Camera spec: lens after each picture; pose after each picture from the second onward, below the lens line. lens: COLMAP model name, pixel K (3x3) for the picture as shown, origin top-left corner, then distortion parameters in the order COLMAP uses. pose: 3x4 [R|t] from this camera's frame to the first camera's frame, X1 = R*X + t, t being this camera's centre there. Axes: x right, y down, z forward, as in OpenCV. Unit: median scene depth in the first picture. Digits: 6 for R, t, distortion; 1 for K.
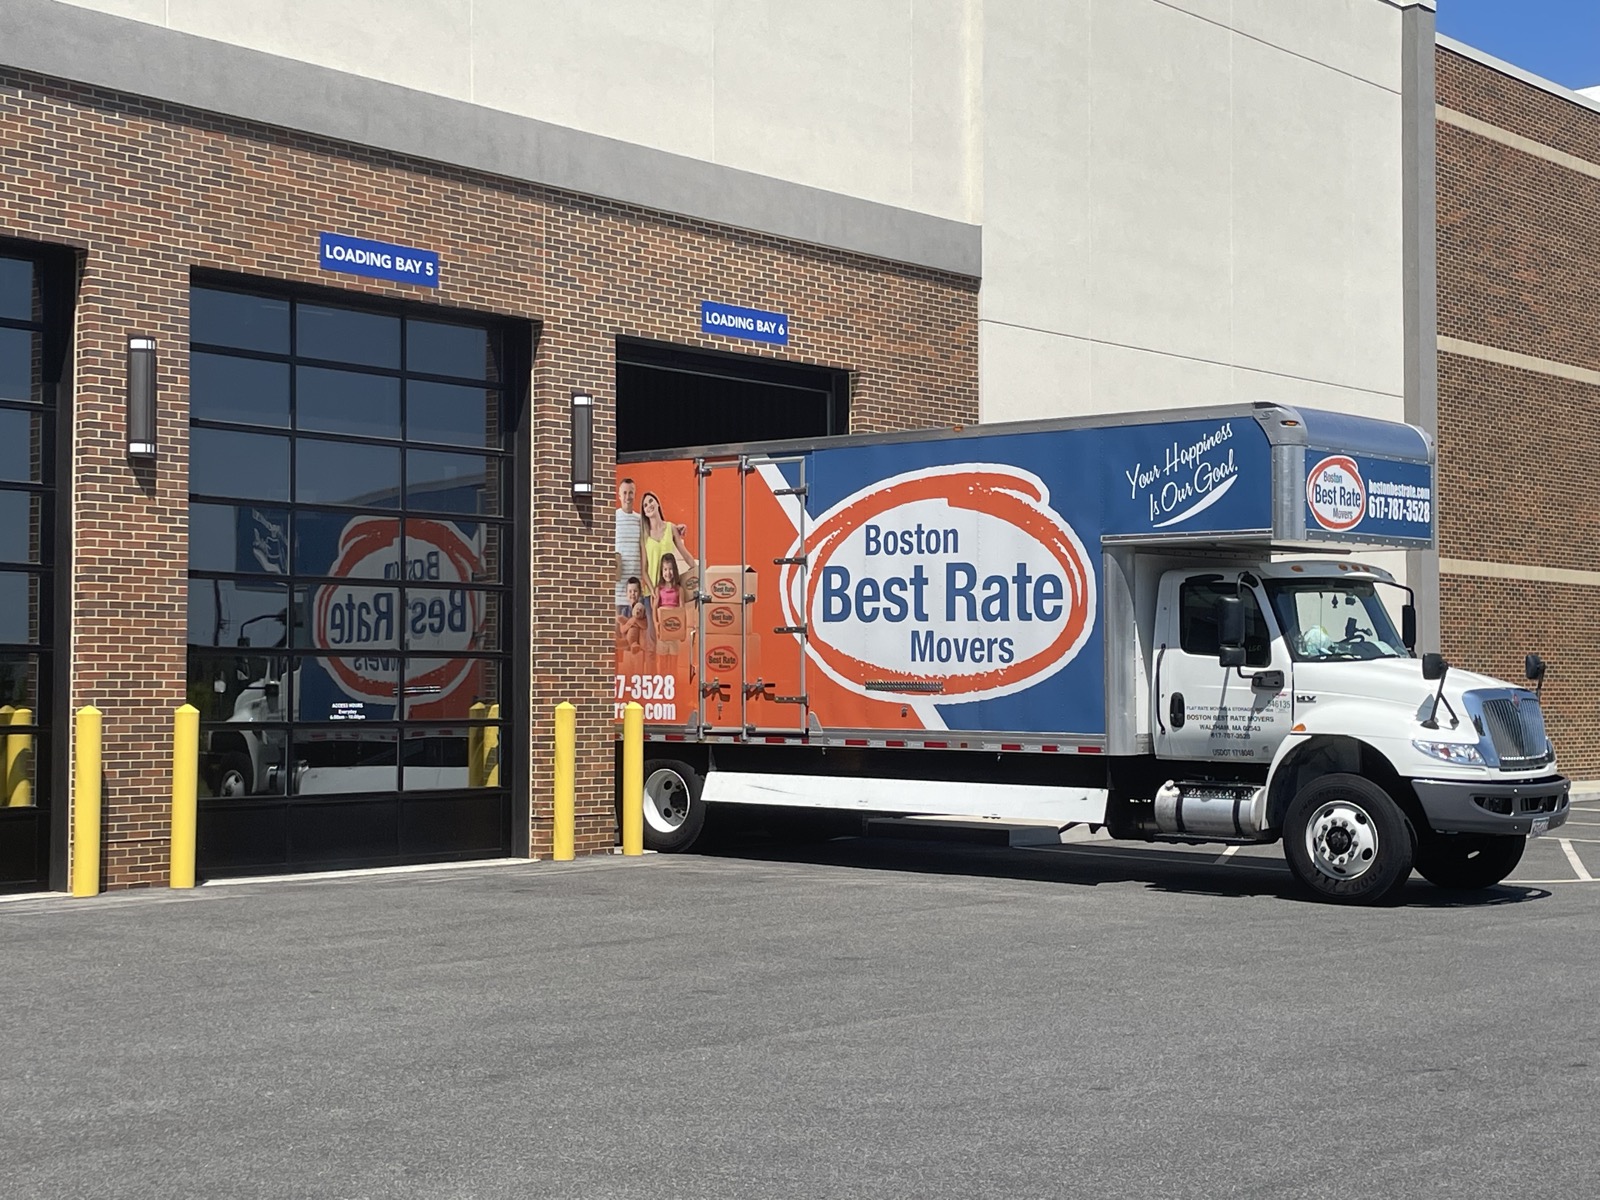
lens RADIAL K [[2282.0, 0, 800.0], [0, 2282.0, 600.0], [0, 0, 1]] dist [0.146275, -0.396594]
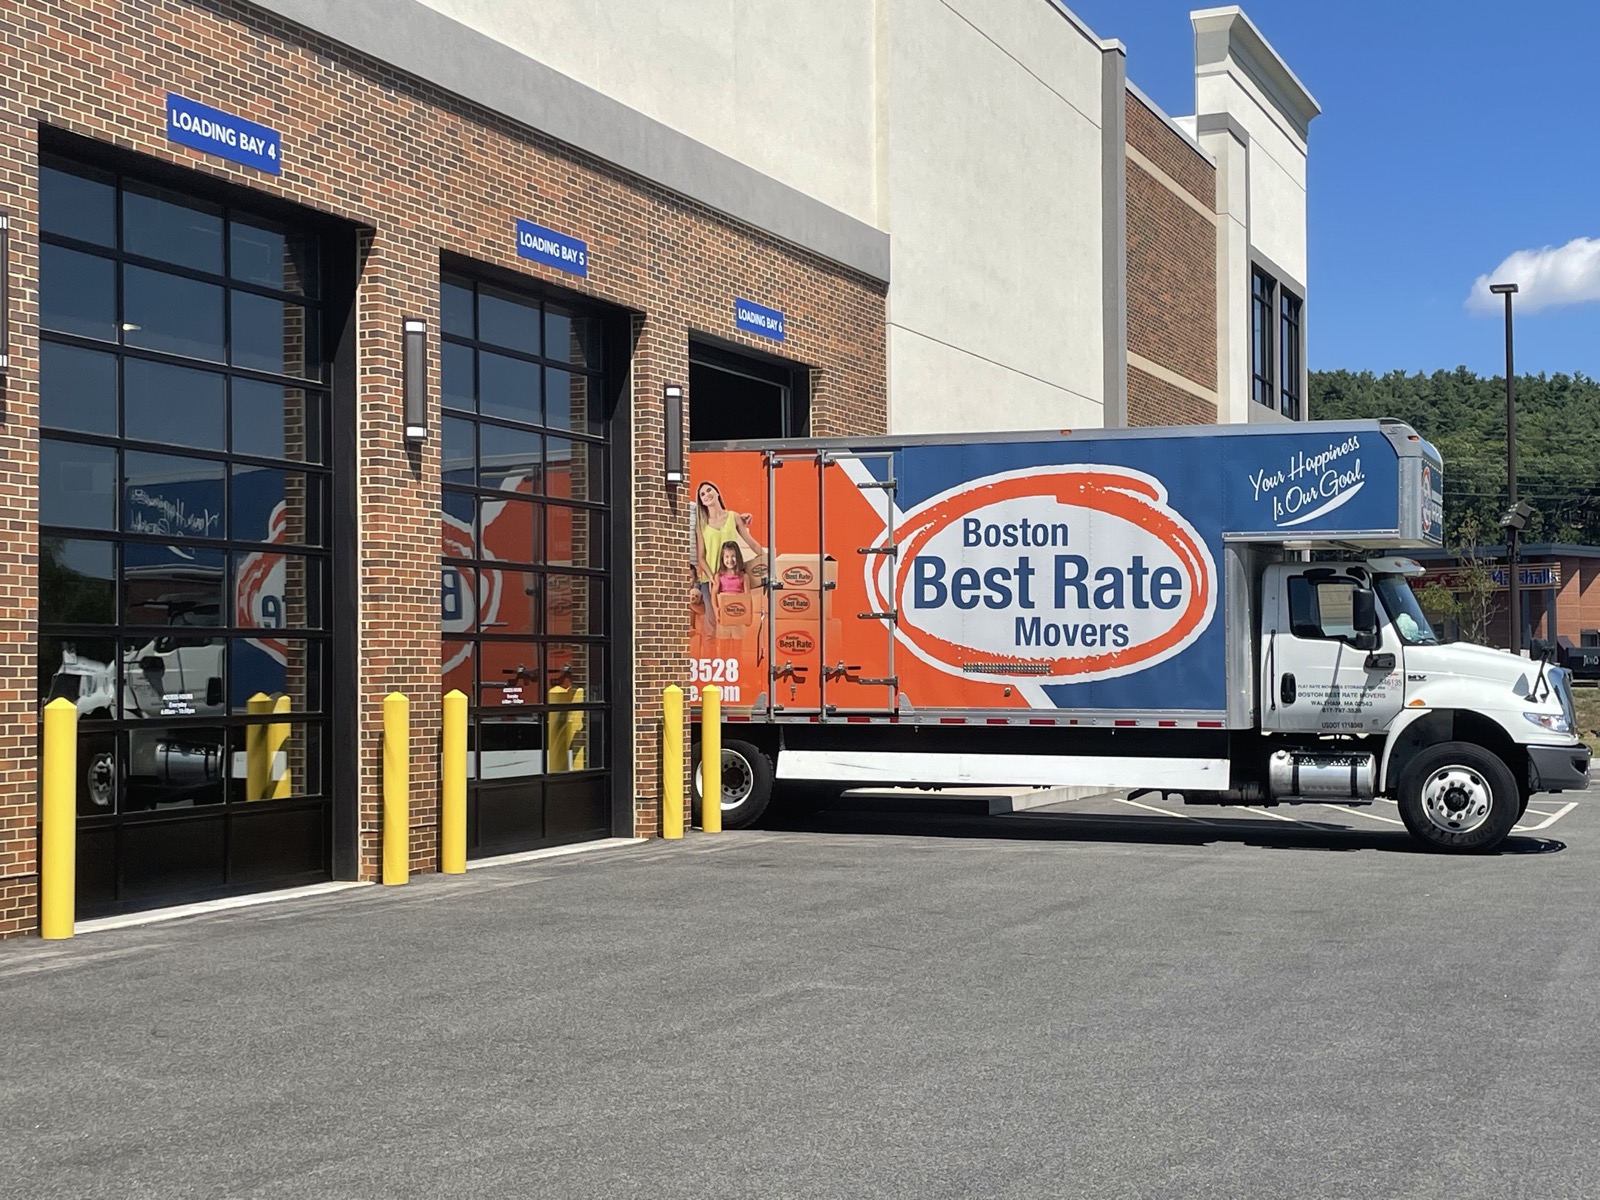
lens RADIAL K [[2282.0, 0, 800.0], [0, 2282.0, 600.0], [0, 0, 1]] dist [0.146275, -0.396594]
pose [[0.942371, 0.004557, 0.334538, -0.424177], [-0.007749, 0.999936, 0.008208, -0.002810], [-0.334479, -0.010327, 0.942347, 0.014234]]
